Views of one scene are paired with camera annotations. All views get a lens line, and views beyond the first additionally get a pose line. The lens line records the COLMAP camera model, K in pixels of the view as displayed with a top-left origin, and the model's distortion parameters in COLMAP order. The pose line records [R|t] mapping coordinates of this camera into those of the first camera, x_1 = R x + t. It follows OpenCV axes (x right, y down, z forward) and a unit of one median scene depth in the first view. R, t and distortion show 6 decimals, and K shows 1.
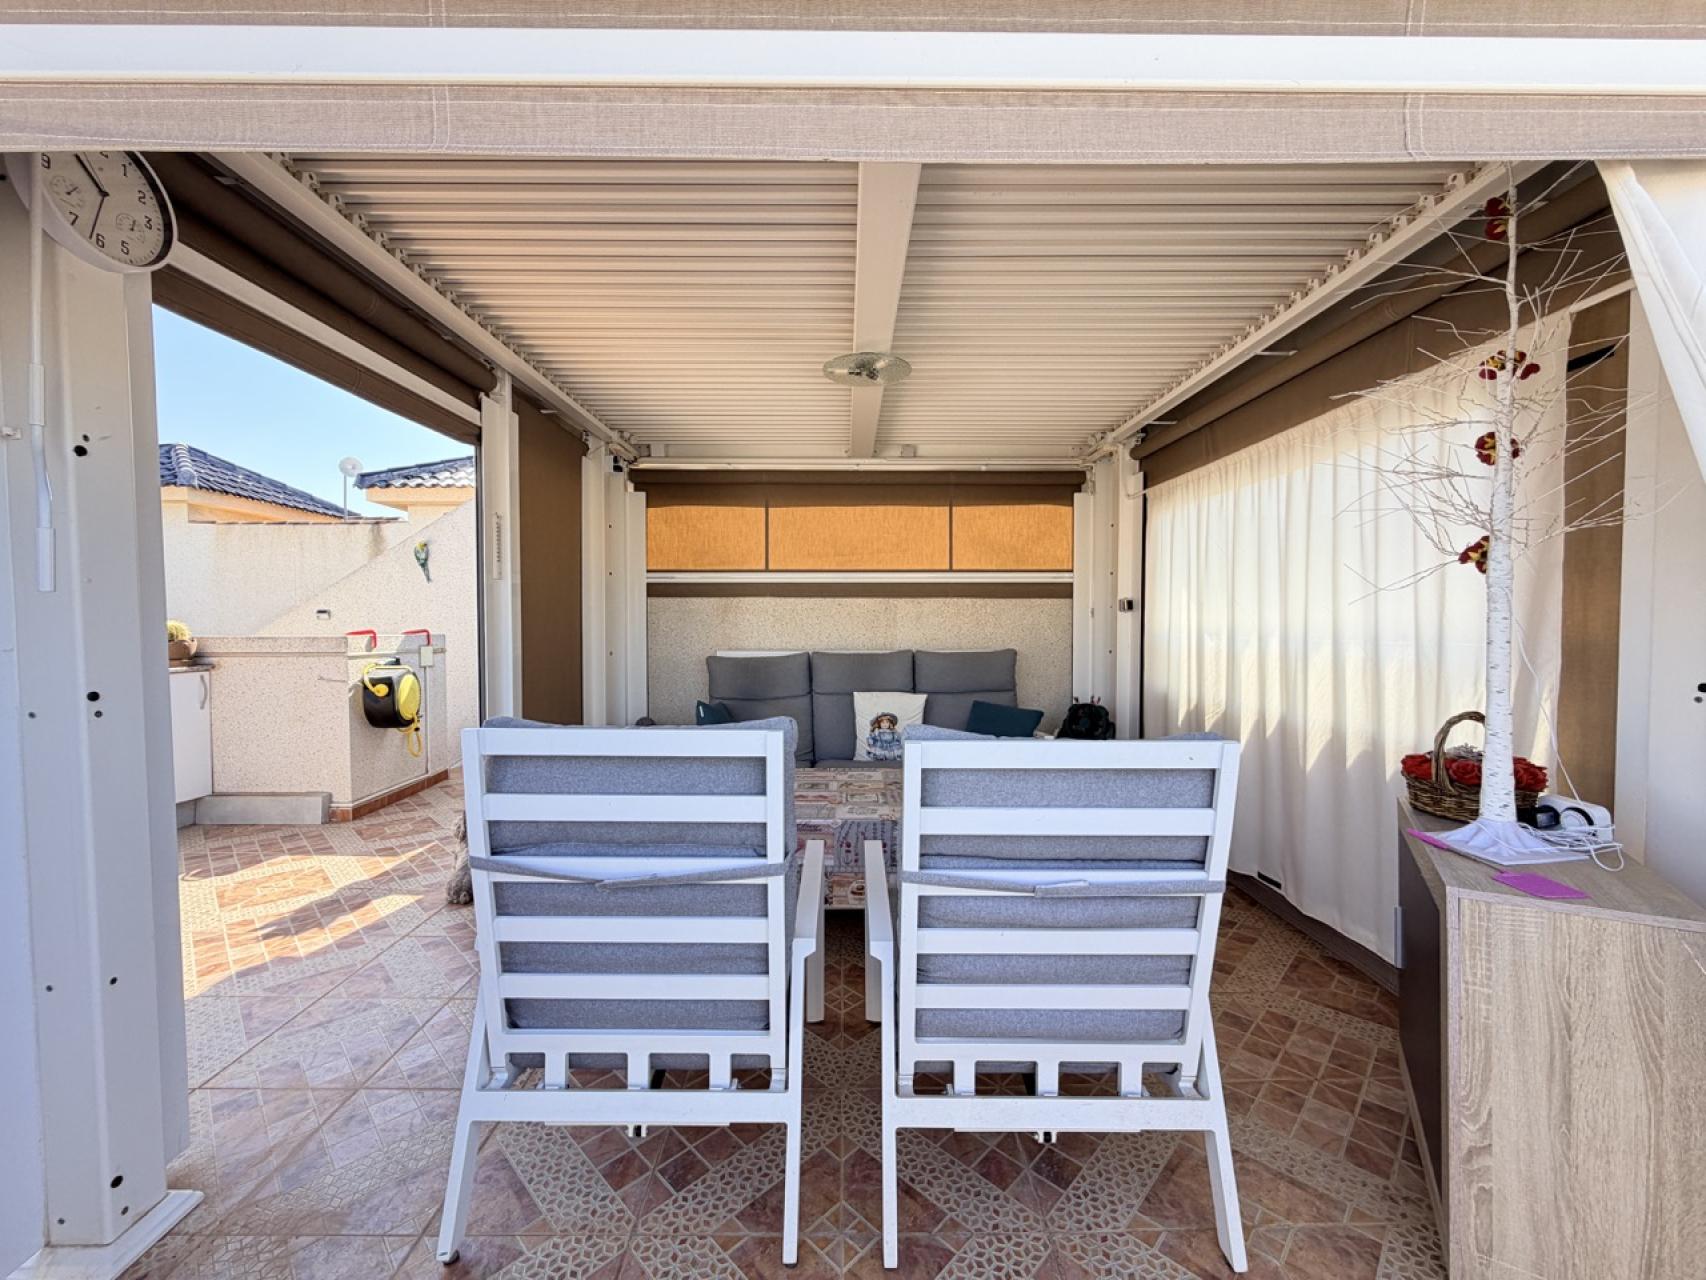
lens RADIAL K [[679.4, 0, 847.9], [0, 679.4, 642.5], [0, 0, 1]] dist [0.000845, -0.000066]
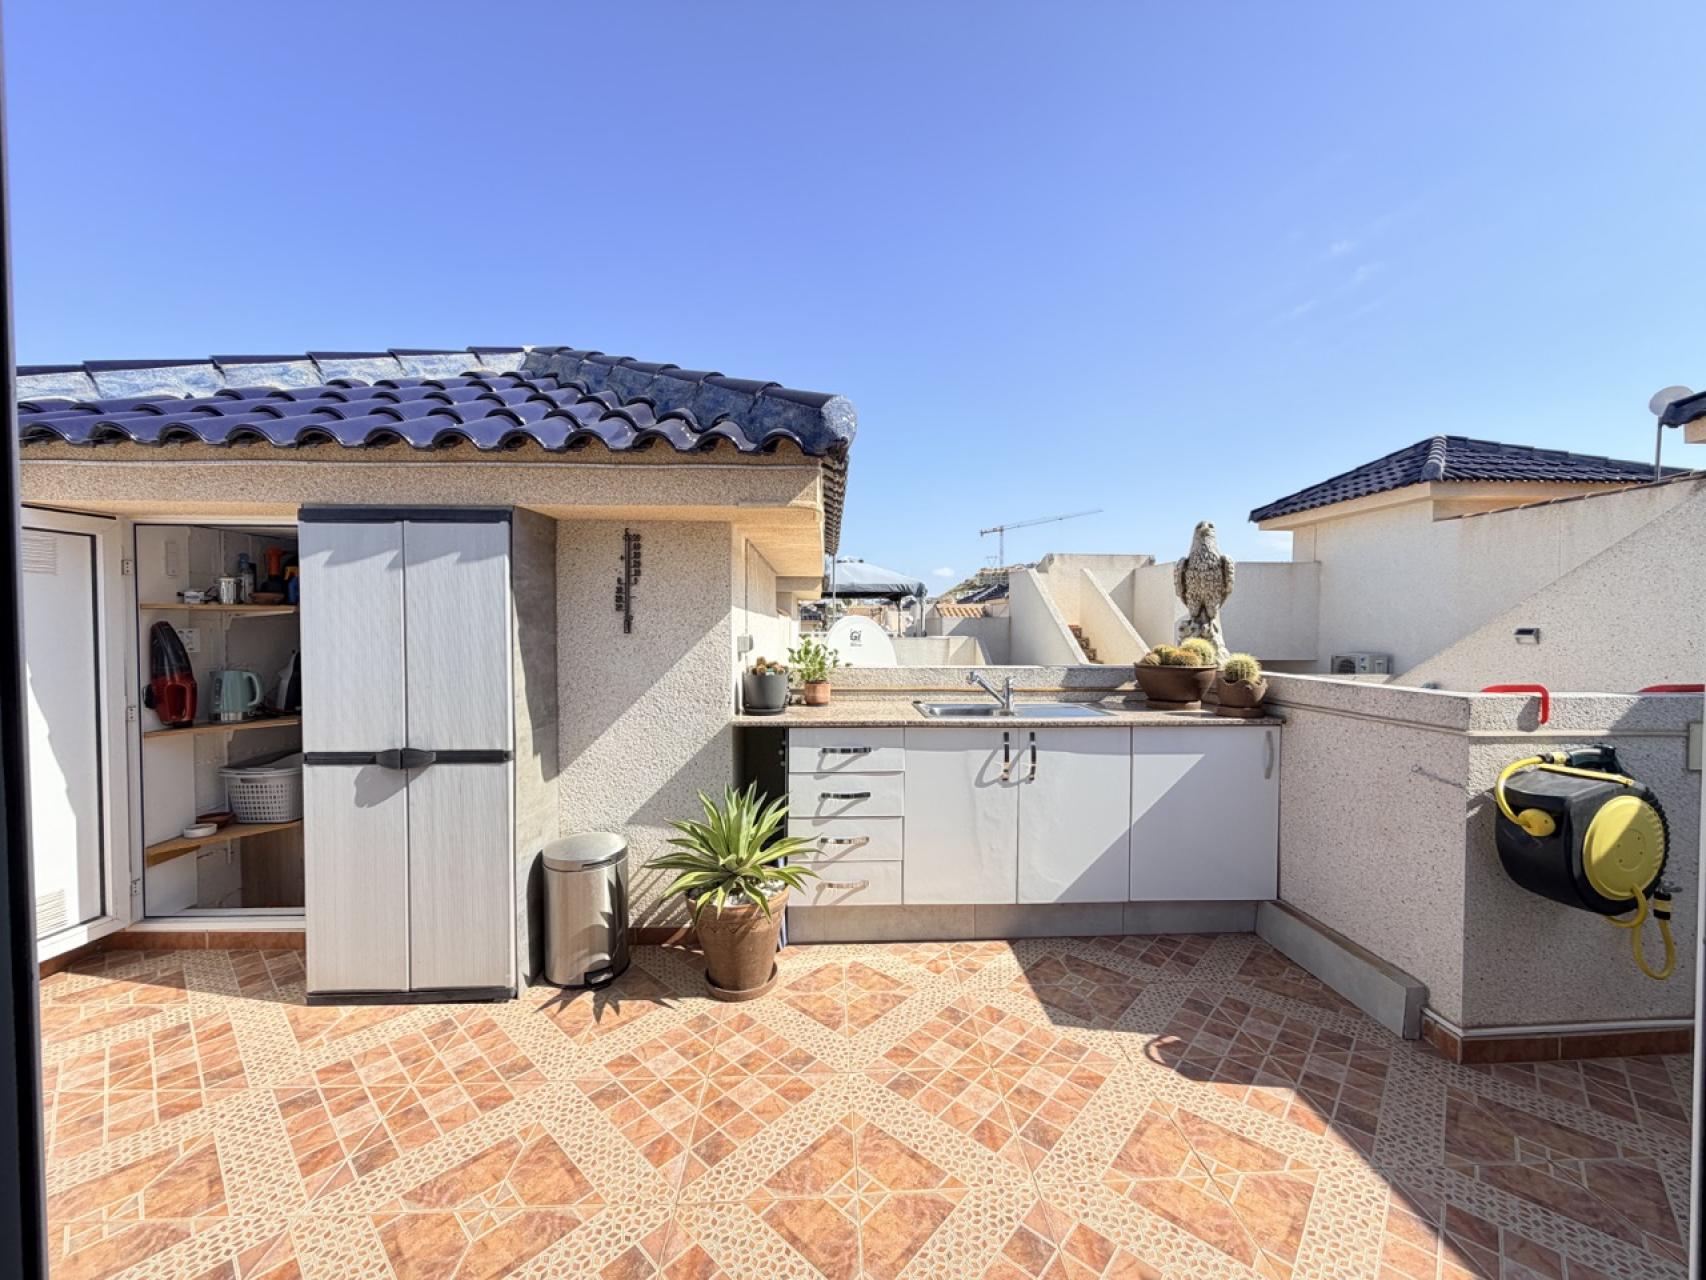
lens RADIAL K [[679.4, 0, 847.9], [0, 679.4, 642.5], [0, 0, 1]] dist [0.000845, -0.000066]
pose [[0.032584, 0.026408, -0.999120, -0.248822], [-0.026096, 0.999333, 0.025563, -0.050757], [0.999128, 0.025240, 0.033252, 0.521243]]
